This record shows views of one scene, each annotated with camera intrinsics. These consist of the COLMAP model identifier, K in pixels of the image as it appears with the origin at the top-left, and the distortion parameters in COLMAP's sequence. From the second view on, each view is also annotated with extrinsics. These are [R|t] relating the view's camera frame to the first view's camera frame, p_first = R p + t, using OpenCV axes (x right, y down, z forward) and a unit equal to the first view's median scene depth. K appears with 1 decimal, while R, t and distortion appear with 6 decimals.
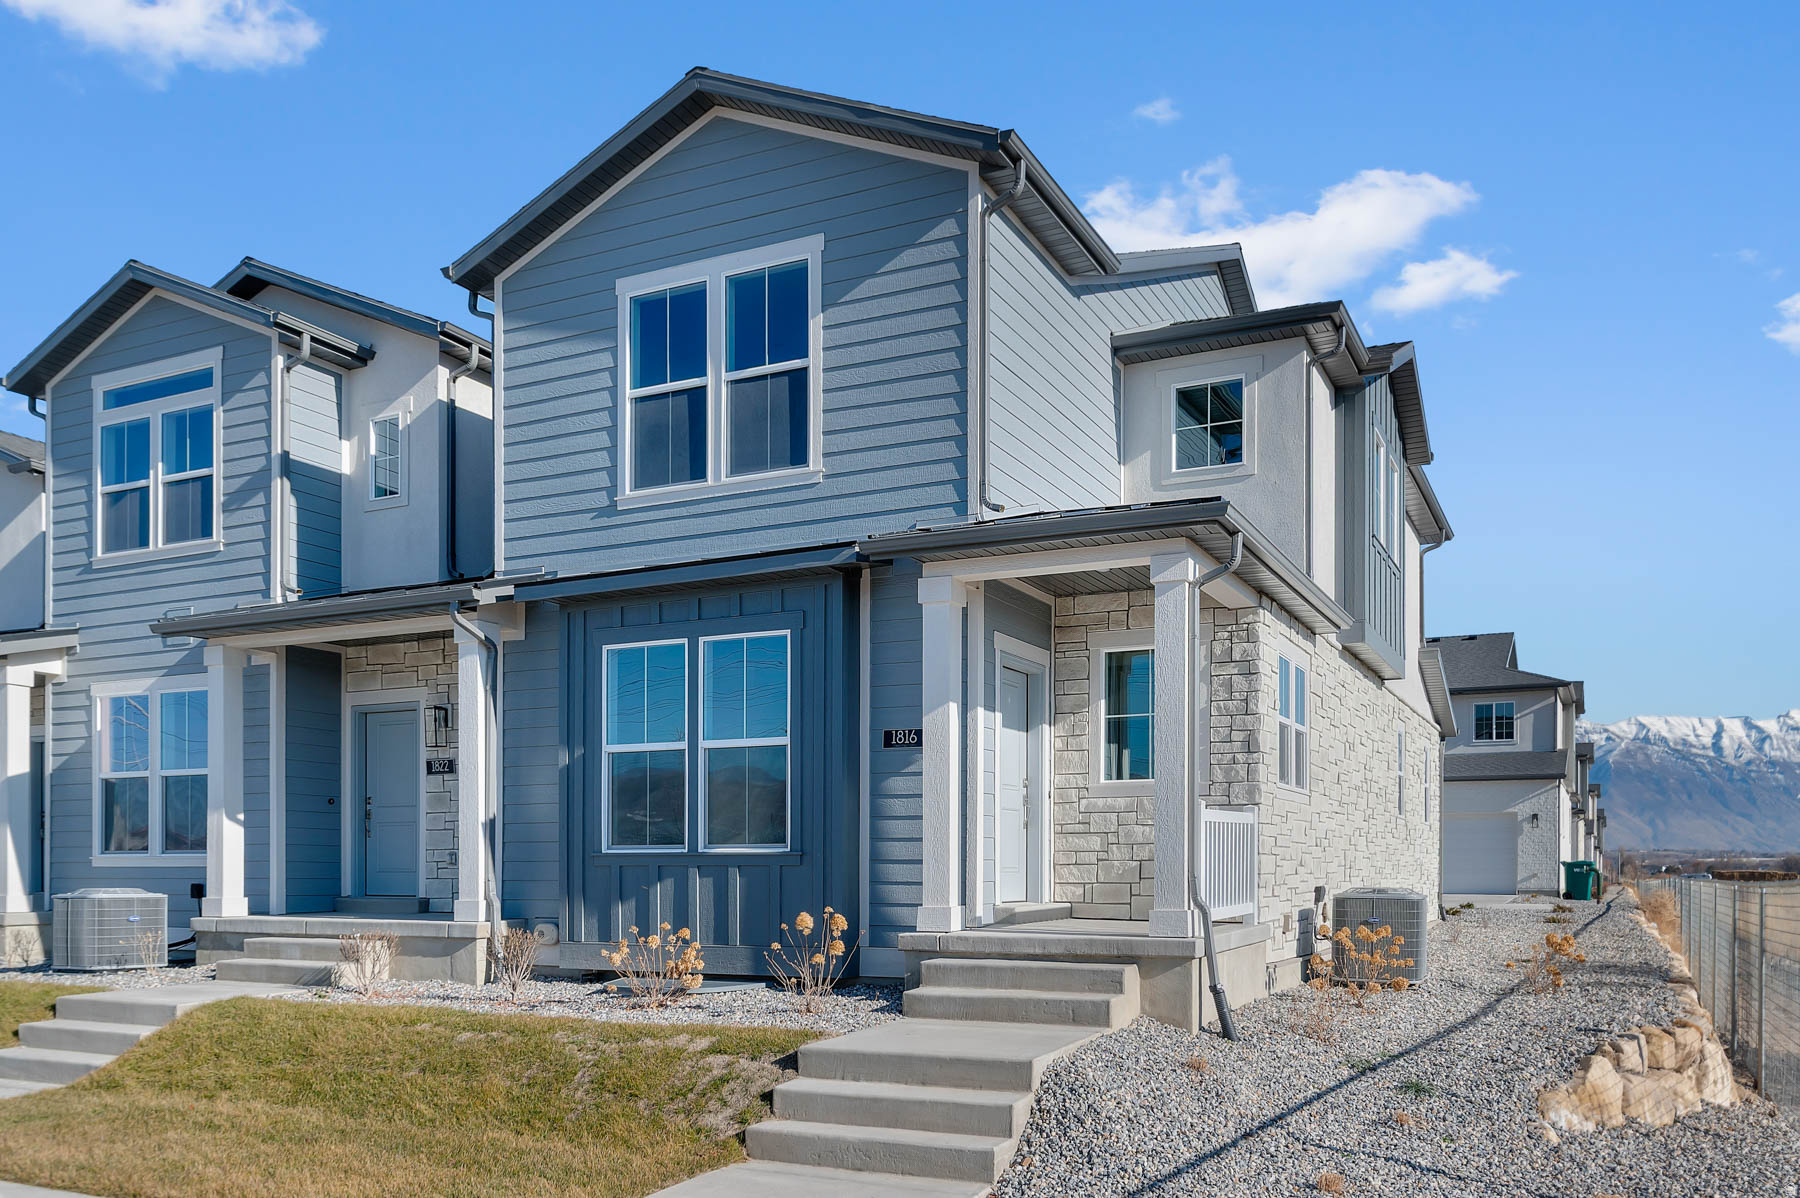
lens RADIAL K [[1389.6, 0, 900.0], [0, 1389.6, 599.0], [0, 0, 1]] dist [-0.000973, -0.005004]
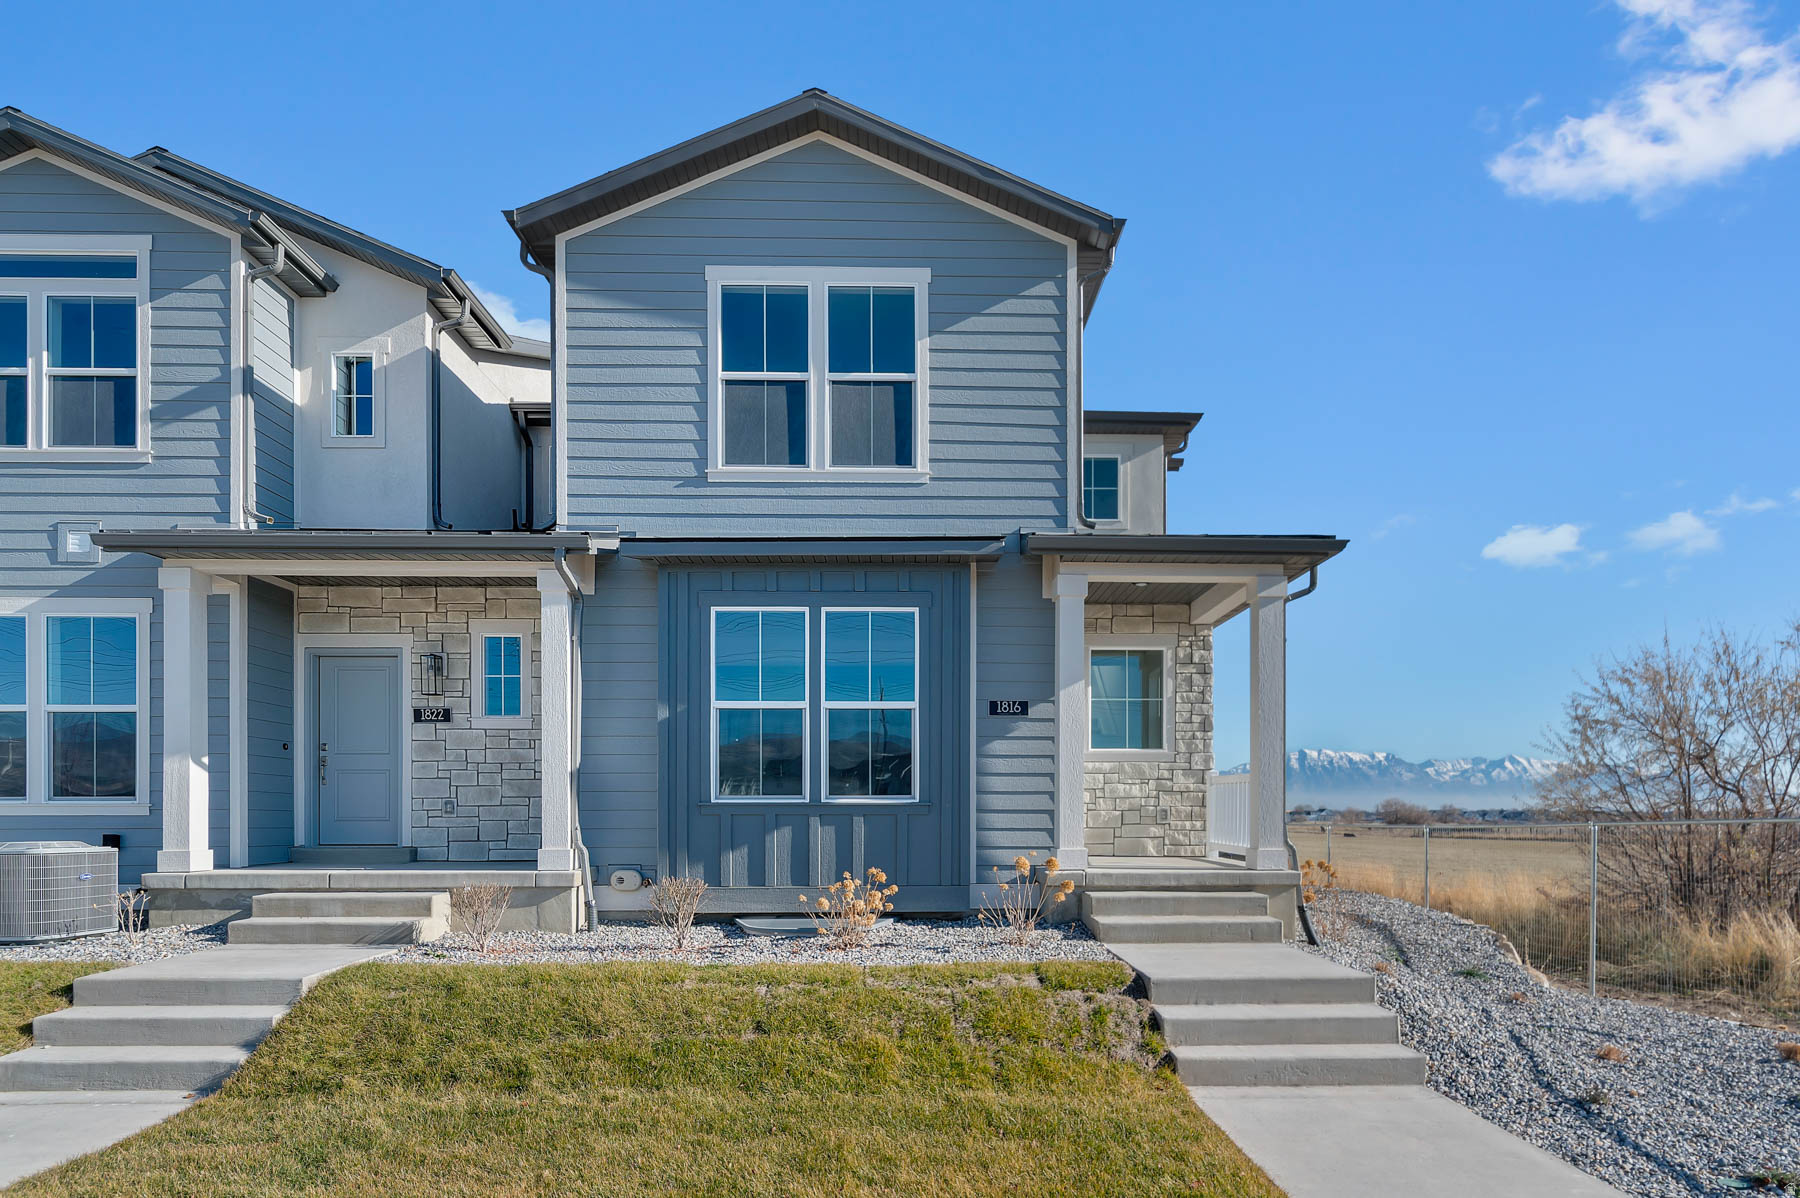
lens RADIAL K [[977.6, 0, 903.5], [0, 977.6, 655.4], [0, 0, 1]] dist [-0.000701, -0.000666]
pose [[0.889565, 0.073225, 0.450902, -0.402232], [-0.086800, 0.996181, 0.009468, 0.048780], [-0.448487, -0.047561, 0.892523, 0.262139]]
